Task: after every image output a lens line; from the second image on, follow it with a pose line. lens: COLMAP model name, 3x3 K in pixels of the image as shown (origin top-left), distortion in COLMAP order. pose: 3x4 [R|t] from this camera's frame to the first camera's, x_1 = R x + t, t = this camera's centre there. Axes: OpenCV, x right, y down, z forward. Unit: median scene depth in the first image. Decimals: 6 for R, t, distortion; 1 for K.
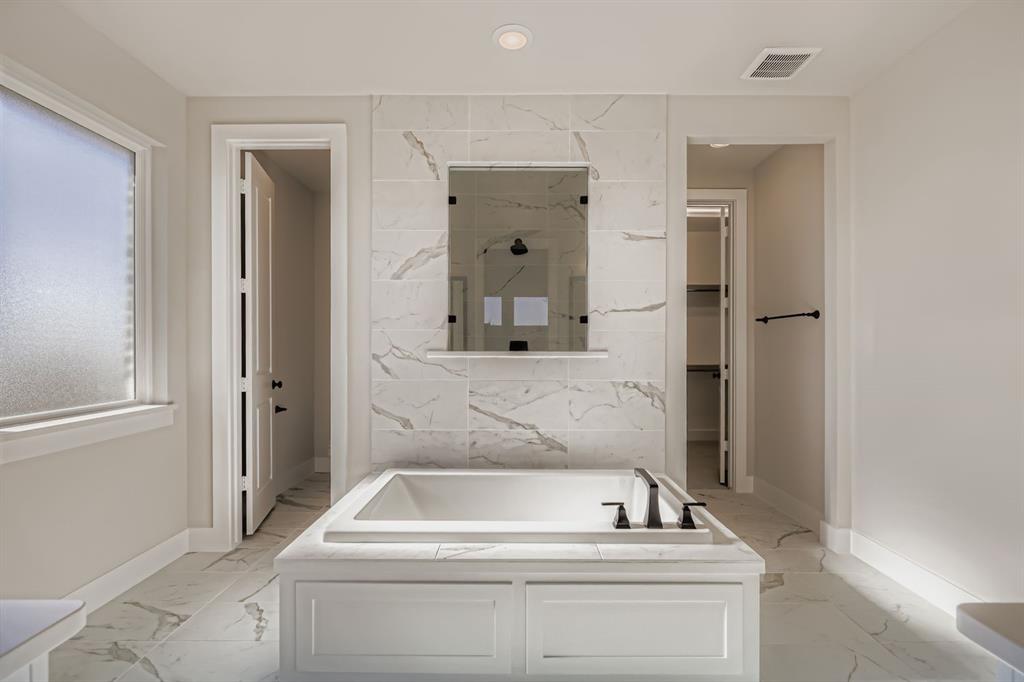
lens RADIAL K [[474.6, 0, 511.2], [0, 474.6, 346.4], [0, 0, 1]] dist [0.000565, 0.000070]
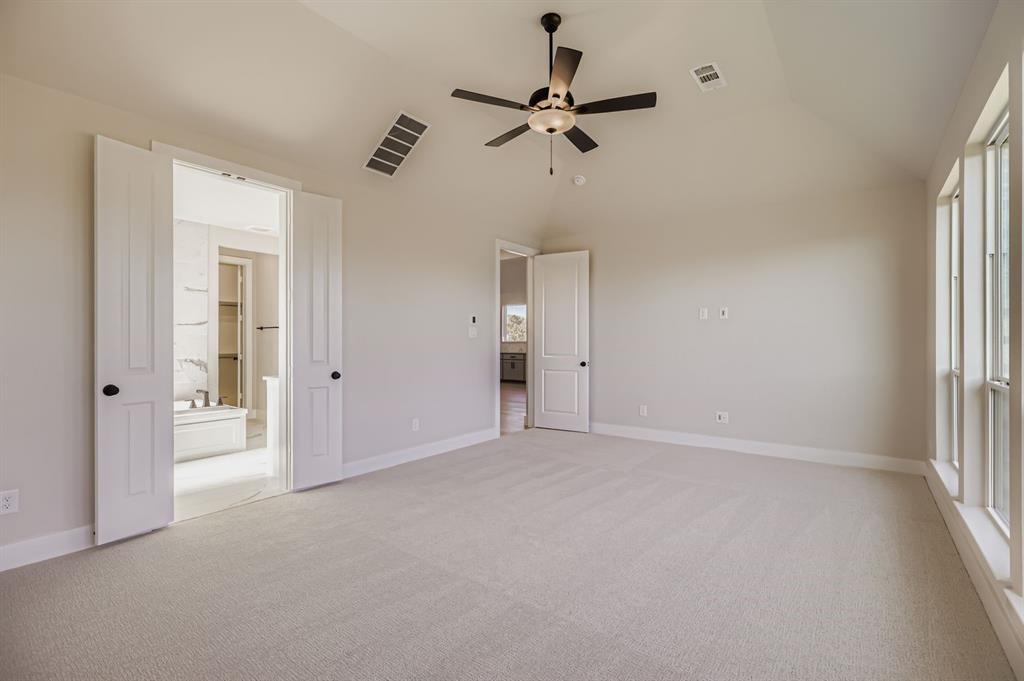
lens RADIAL K [[462.0, 0, 519.1], [0, 462.0, 339.1], [0, 0, 1]] dist [0.001107, 0.000305]
pose [[0.586689, 0.001779, 0.809811, -0.534117], [0.004721, 0.999973, -0.005617, 0.005536], [-0.809799, 0.007119, 0.586664, -1.349231]]
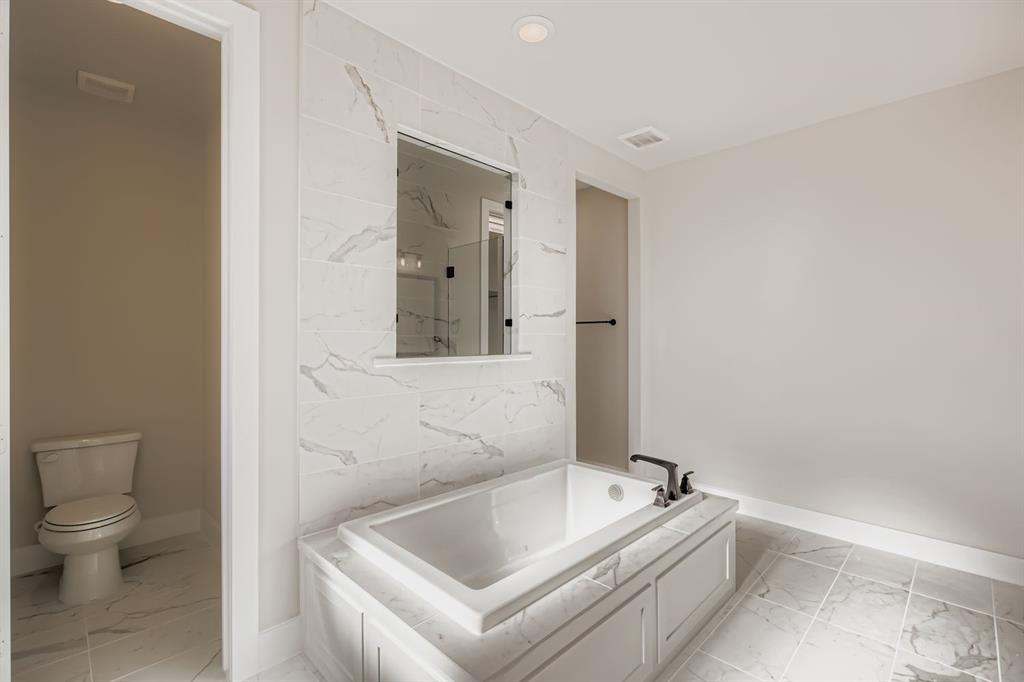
lens RADIAL K [[467.0, 0, 516.0], [0, 467.0, 338.2], [0, 0, 1]] dist [-0.001226, -0.000120]
pose [[0.690925, -0.000506, 0.722927, -0.568890], [0.000342, 1.000000, 0.000373, -0.024559], [-0.722927, -0.000010, 0.690925, 0.306103]]
